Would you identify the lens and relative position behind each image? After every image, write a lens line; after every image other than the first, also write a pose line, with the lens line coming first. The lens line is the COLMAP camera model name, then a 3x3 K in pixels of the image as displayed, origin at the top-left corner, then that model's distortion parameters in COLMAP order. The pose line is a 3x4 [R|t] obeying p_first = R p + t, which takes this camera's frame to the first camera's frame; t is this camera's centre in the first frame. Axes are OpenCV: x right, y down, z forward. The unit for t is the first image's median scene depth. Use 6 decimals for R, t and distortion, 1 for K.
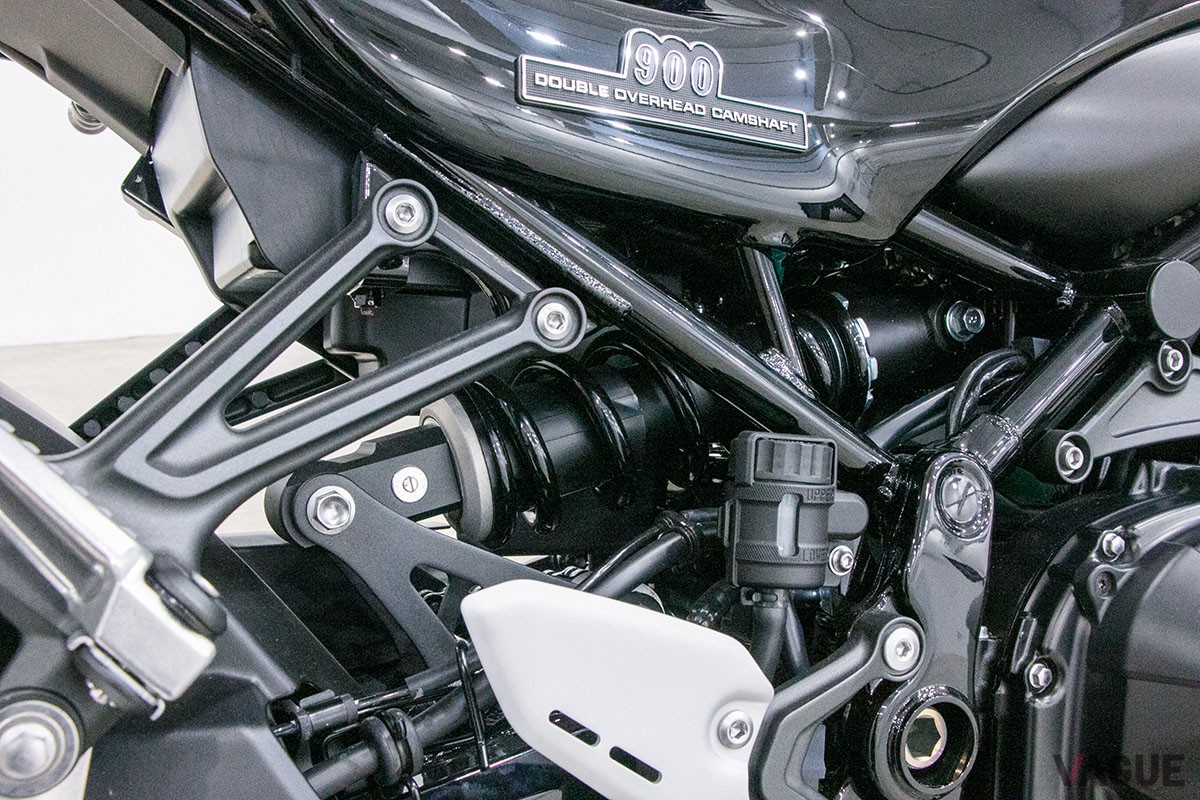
lens RADIAL K [[1419.4, 0, 600.0], [0, 1419.4, 400.0], [0, 0, 1]] dist [-0.020699, 0.002687]
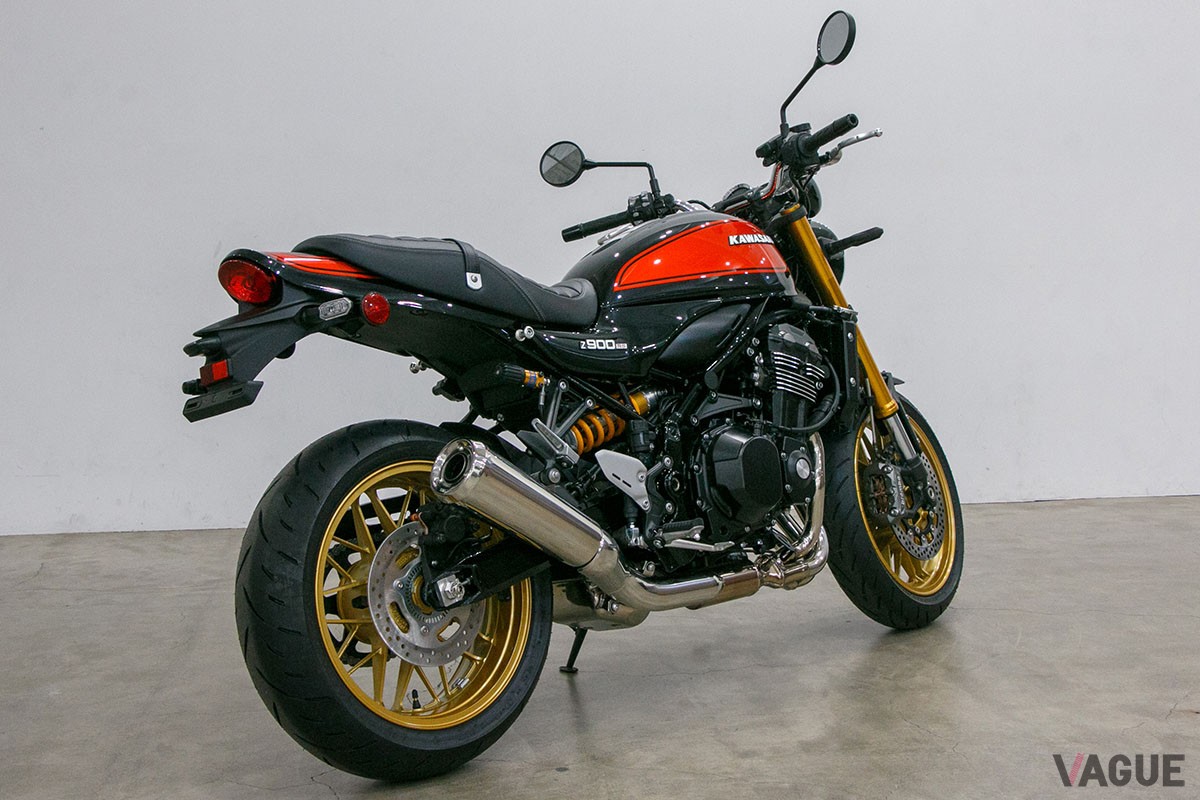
lens RADIAL K [[1219.5, 0, 600.0], [0, 1219.5, 400.0], [0, 0, 1]] dist [-0.122004, 0.274350]
pose [[0.952873, -0.146321, 0.265749, -0.962623], [0.167671, 0.984053, -0.059385, 0.162239], [-0.252822, 0.101144, 0.962212, -2.626296]]
